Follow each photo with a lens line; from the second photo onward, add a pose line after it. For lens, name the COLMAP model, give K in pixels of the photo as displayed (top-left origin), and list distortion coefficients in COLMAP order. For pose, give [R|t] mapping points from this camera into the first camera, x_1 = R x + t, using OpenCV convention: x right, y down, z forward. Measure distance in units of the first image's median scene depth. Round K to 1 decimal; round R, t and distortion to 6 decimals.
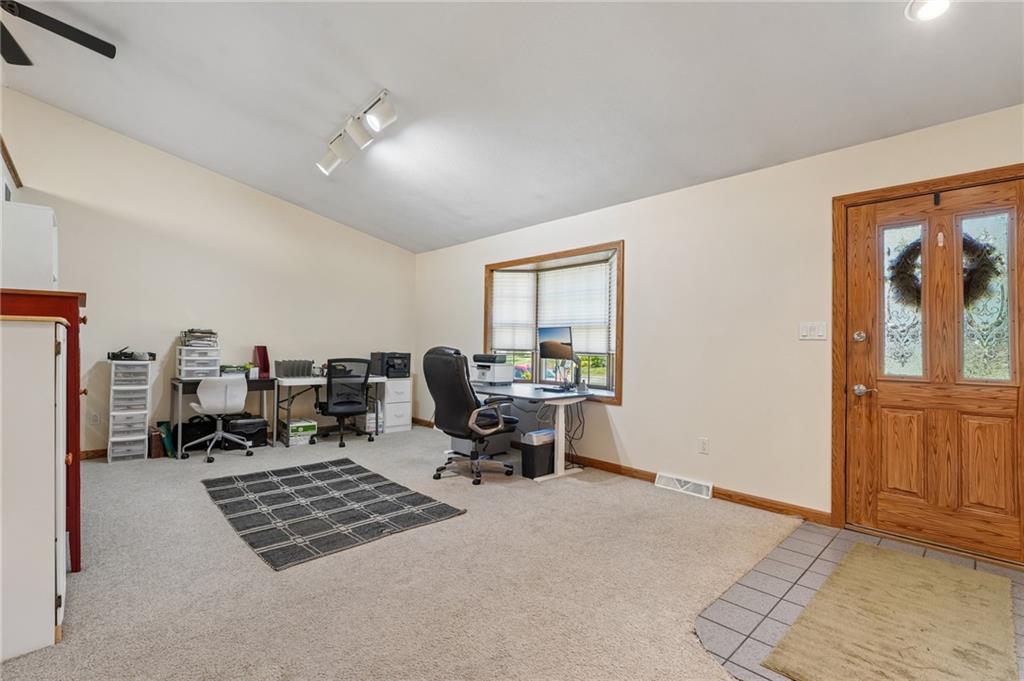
lens RADIAL K [[465.7, 0, 514.0], [0, 465.7, 344.7], [0, 0, 1]] dist [-0.011181, 0.000070]
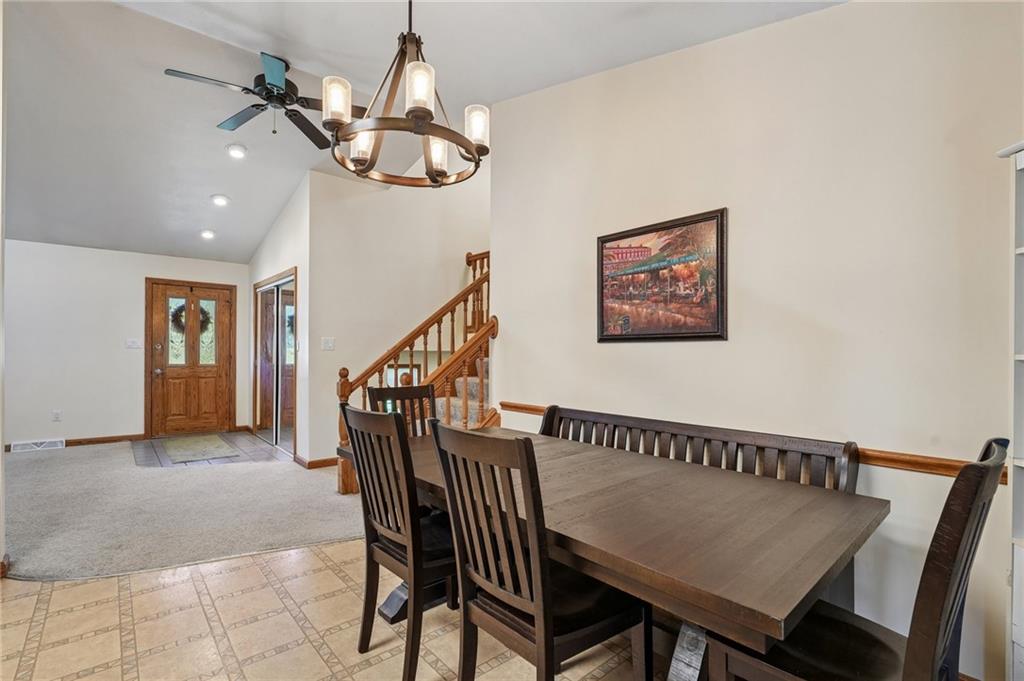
lens RADIAL K [[465.7, 0, 520.6], [0, 465.7, 345.5], [0, 0, 1]] dist [-0.011181, 0.000070]
pose [[0.022587, -0.007530, 0.999717, -1.232185], [-0.017649, 0.999813, 0.007930, -0.064126], [-0.999589, -0.017823, 0.022450, -0.652428]]
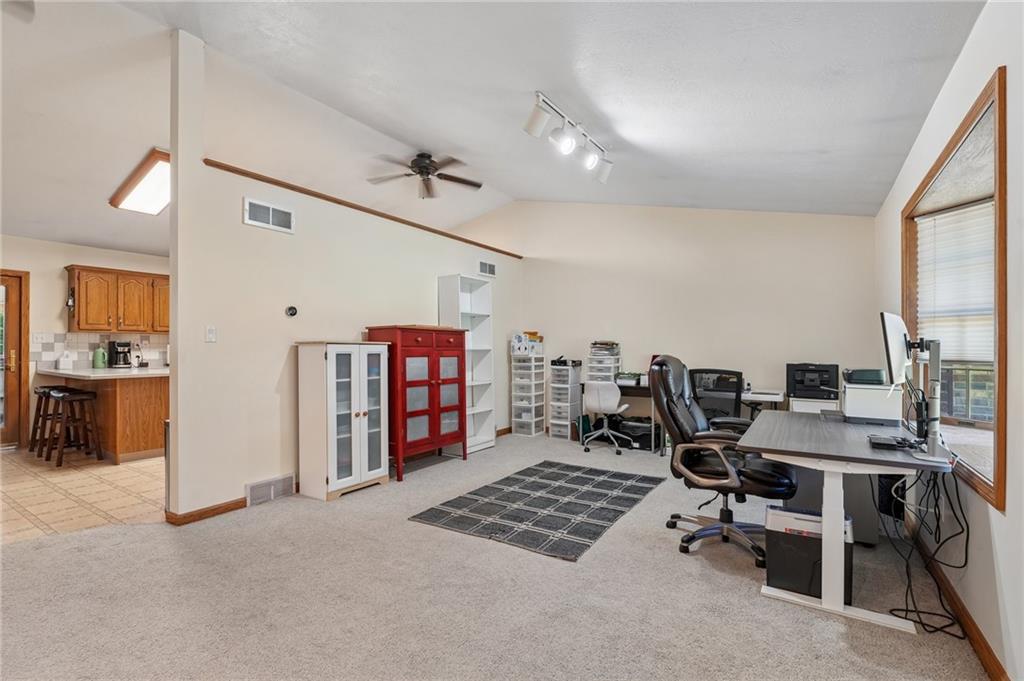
lens RADIAL K [[465.7, 0, 498.3], [0, 465.7, 347.2], [0, 0, 1]] dist [-0.011181, 0.000070]
pose [[0.231632, -0.017683, -0.972643, 0.704977], [0.005098, 0.999843, -0.016964, 0.001805], [0.972790, -0.001030, 0.231685, 0.734640]]
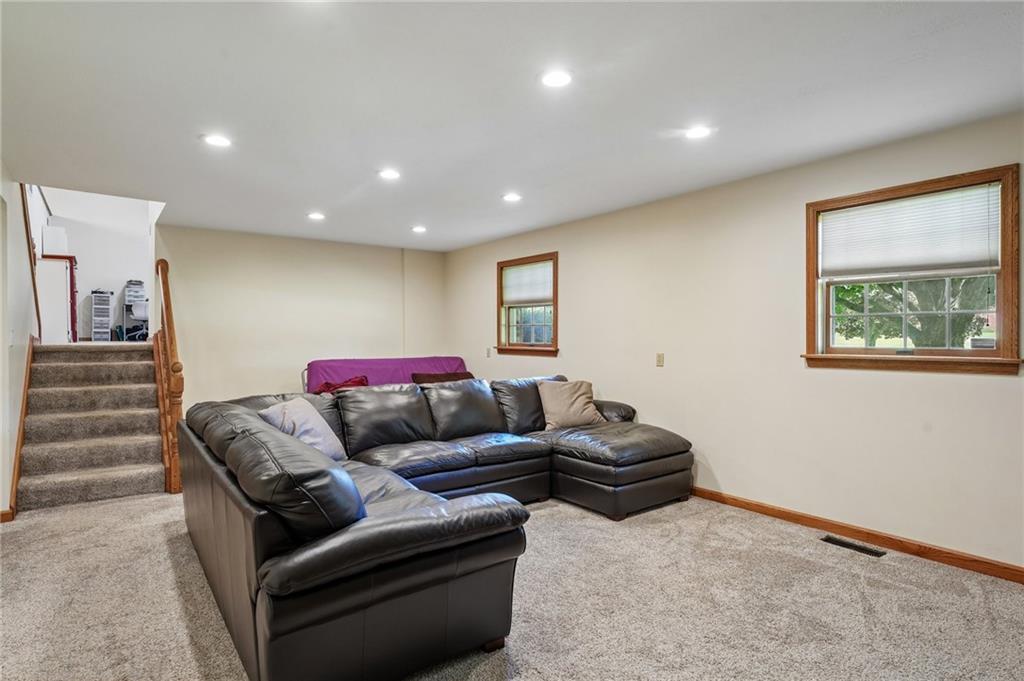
lens RADIAL K [[536.5, 0, 514.1], [0, 536.5, 342.0], [0, 0, 1]] dist [-0.000273, -0.001312]
pose [[0.994972, -0.013939, -0.099179, 1.907914], [0.015467, 0.999773, 0.014656, 0.364642], [0.098953, -0.016117, 0.994962, -1.861070]]
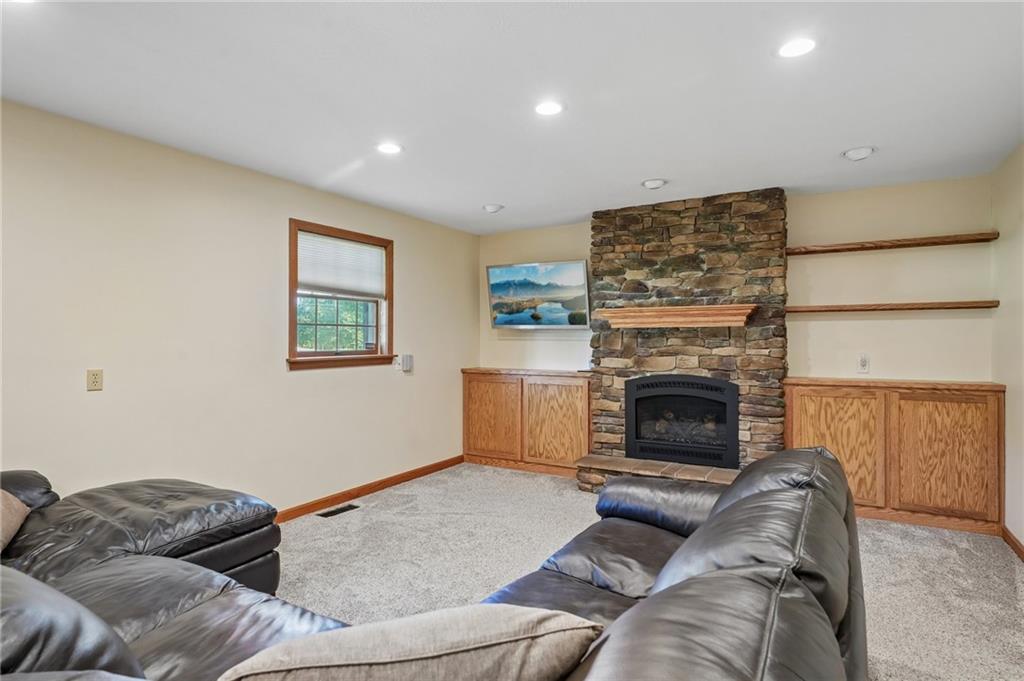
lens RADIAL K [[536.5, 0, 532.4], [0, 536.5, 331.2], [0, 0, 1]] dist [-0.000273, -0.001312]
pose [[-0.287197, -0.007135, 0.957845, 0.938017], [-0.018142, 0.999833, 0.002008, 0.337928], [-0.957700, -0.016801, -0.287279, -0.660328]]
